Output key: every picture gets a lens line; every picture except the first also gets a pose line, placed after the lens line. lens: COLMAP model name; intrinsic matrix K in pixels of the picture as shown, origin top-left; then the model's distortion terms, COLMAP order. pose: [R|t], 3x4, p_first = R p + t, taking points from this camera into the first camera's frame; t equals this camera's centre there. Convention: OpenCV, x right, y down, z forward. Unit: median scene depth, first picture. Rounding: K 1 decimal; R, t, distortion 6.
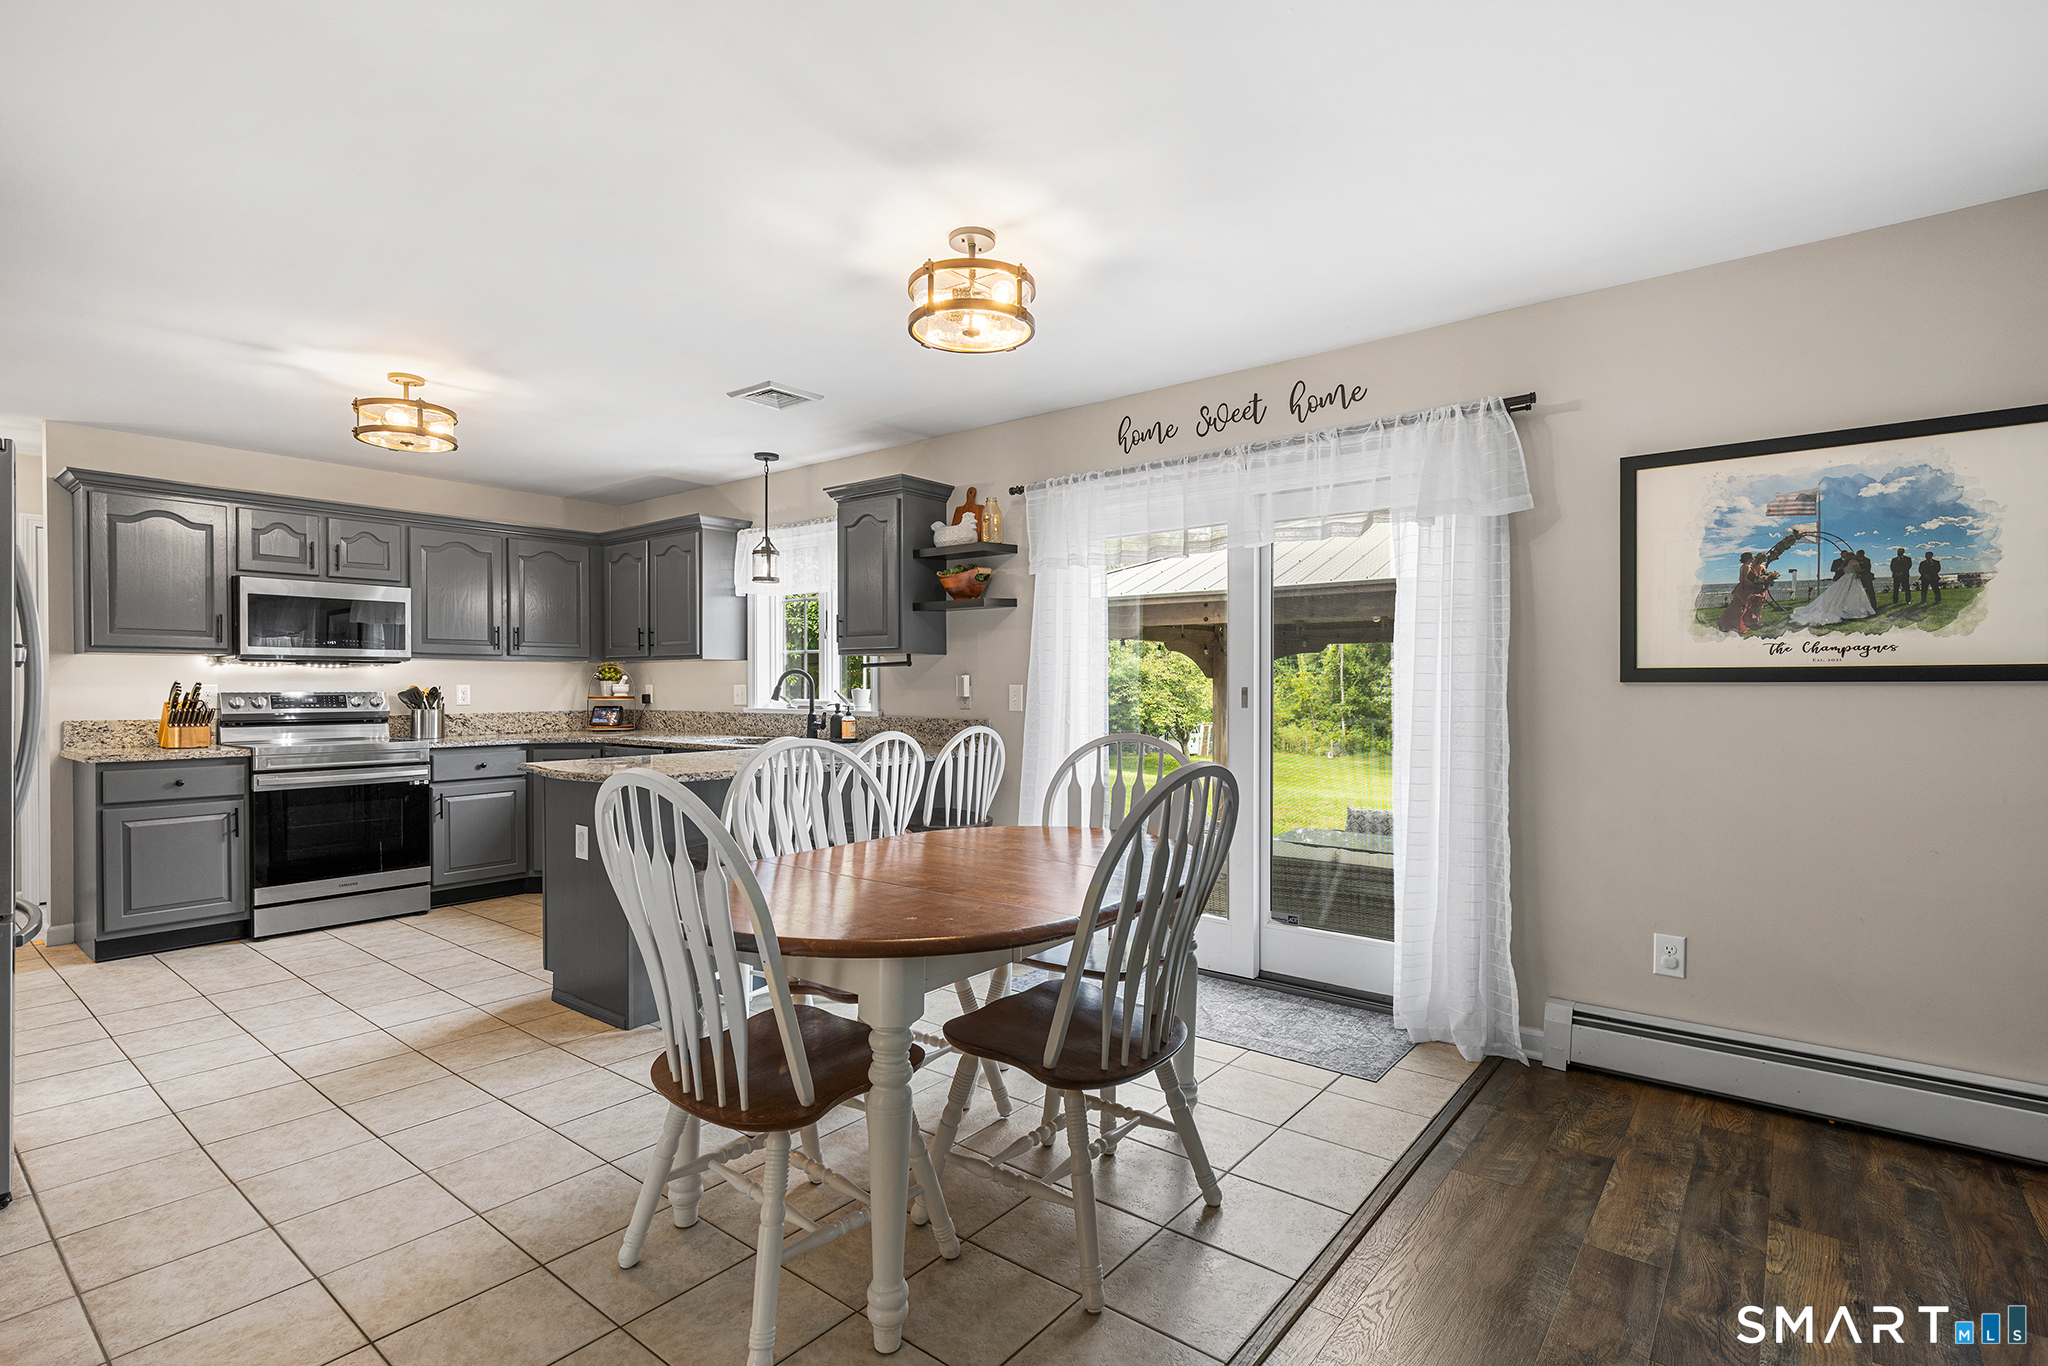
lens RADIAL K [[968.8, 0, 1020.7], [0, 968.8, 694.4], [0, 0, 1]] dist [-0.000049, -0.001424]
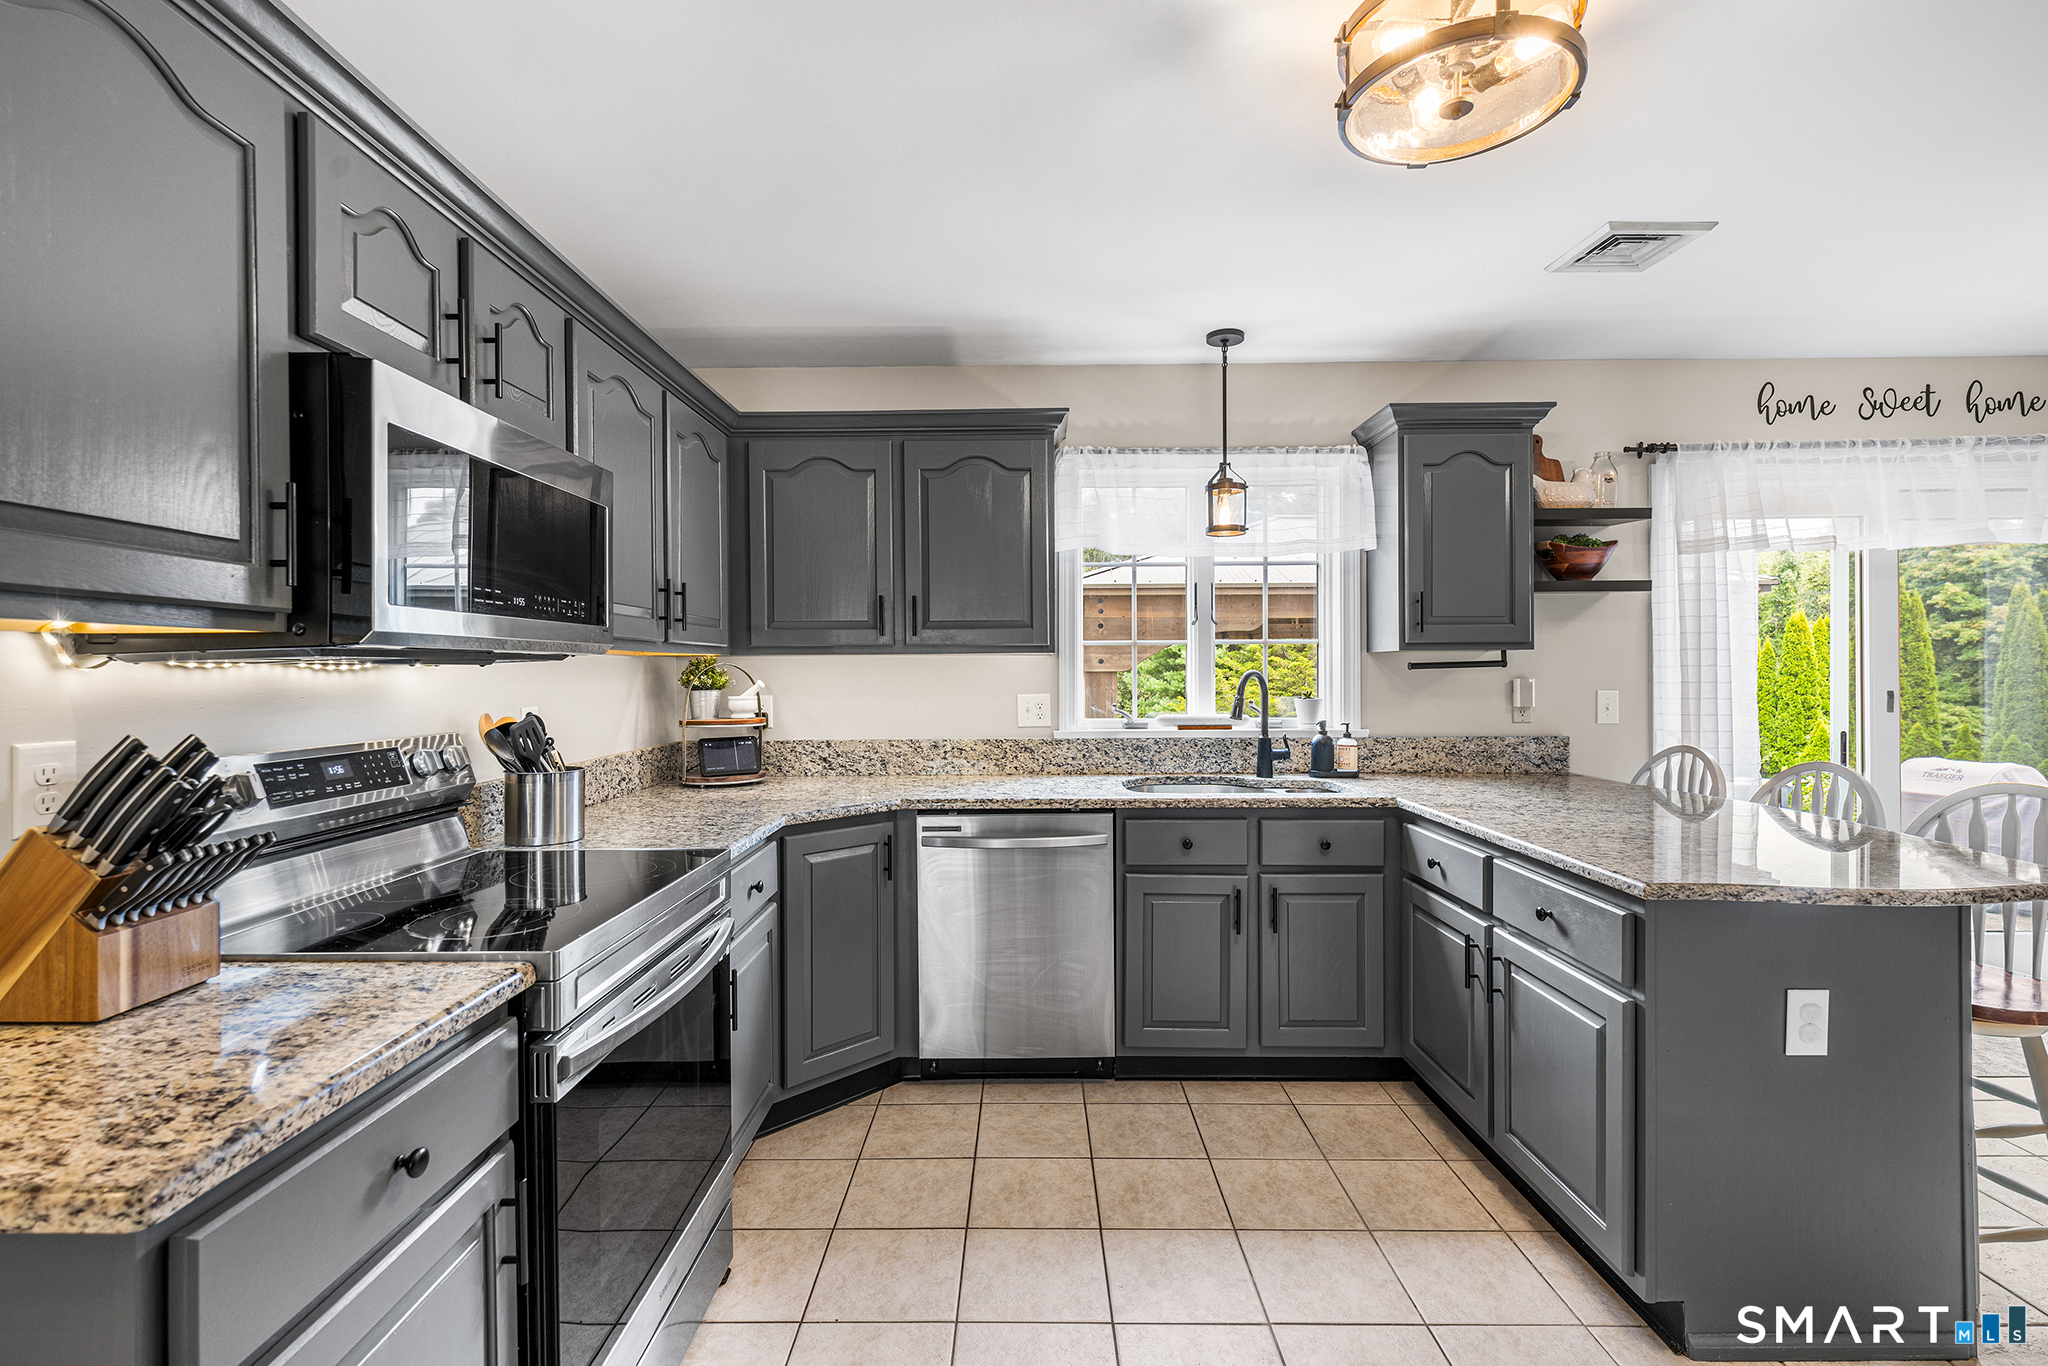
lens RADIAL K [[903.0, 0, 998.9], [0, 903.0, 682.1], [0, 0, 1]] dist [-0.003285, -0.000887]
pose [[0.793572, -0.007603, 0.608429, -1.252235], [0.012917, 0.999907, -0.004353, -0.029662], [-0.608339, 0.011313, 0.793596, 1.043451]]
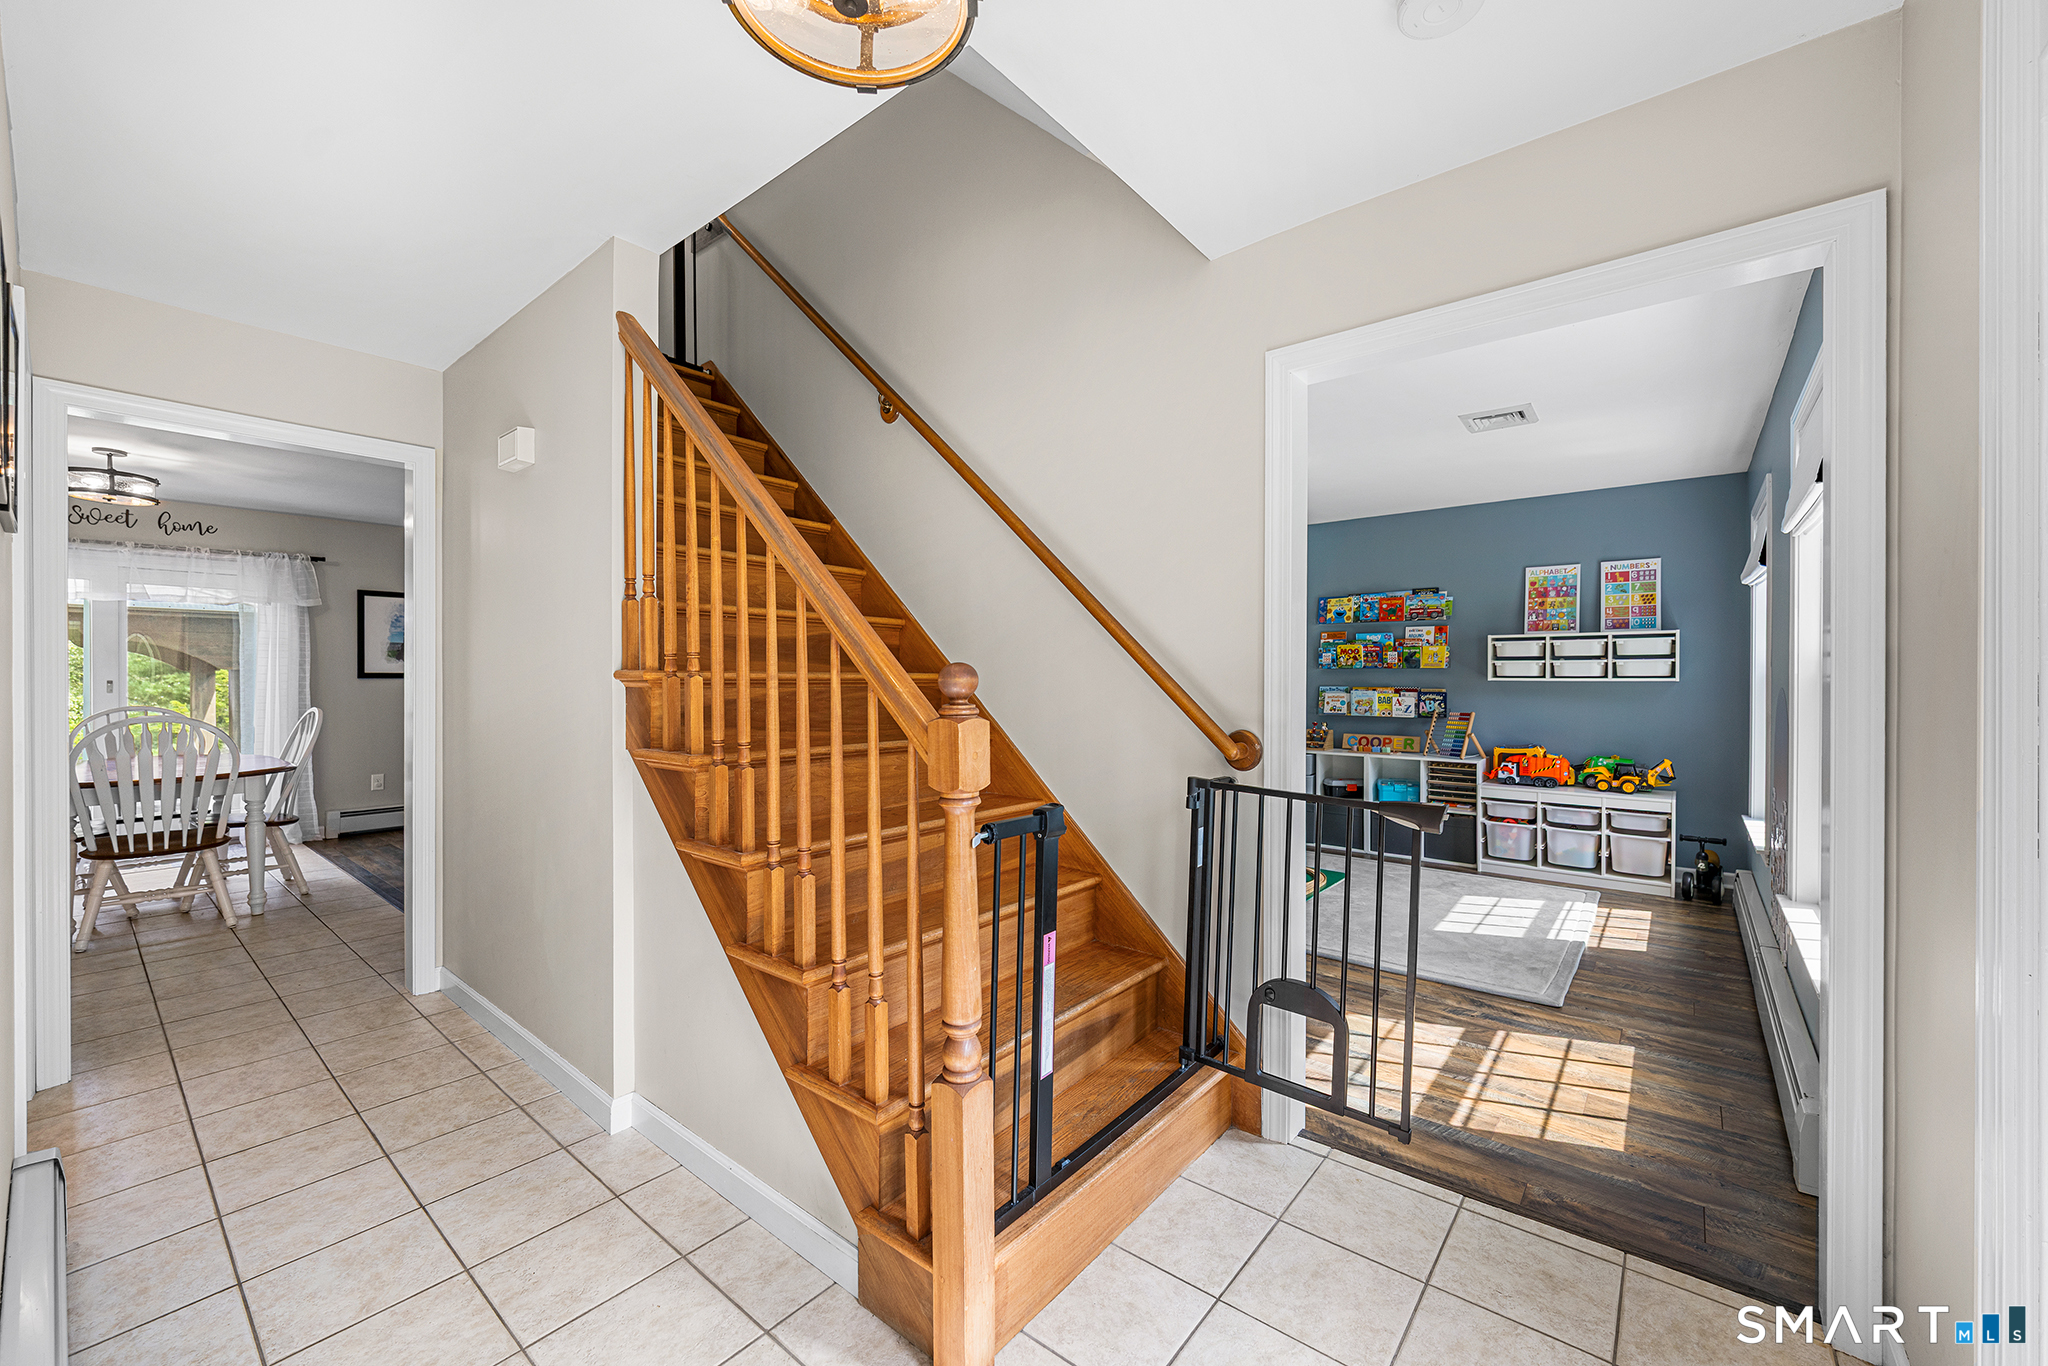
lens RADIAL K [[807.5, 0, 1016.5], [0, 807.5, 678.6], [0, 0, 1]] dist [-0.003326, -0.000360]
pose [[0.008776, -0.002873, 0.999957, -1.422806], [0.005287, 0.999982, 0.002826, -0.008087], [-0.999948, 0.005262, 0.008791, -0.714677]]
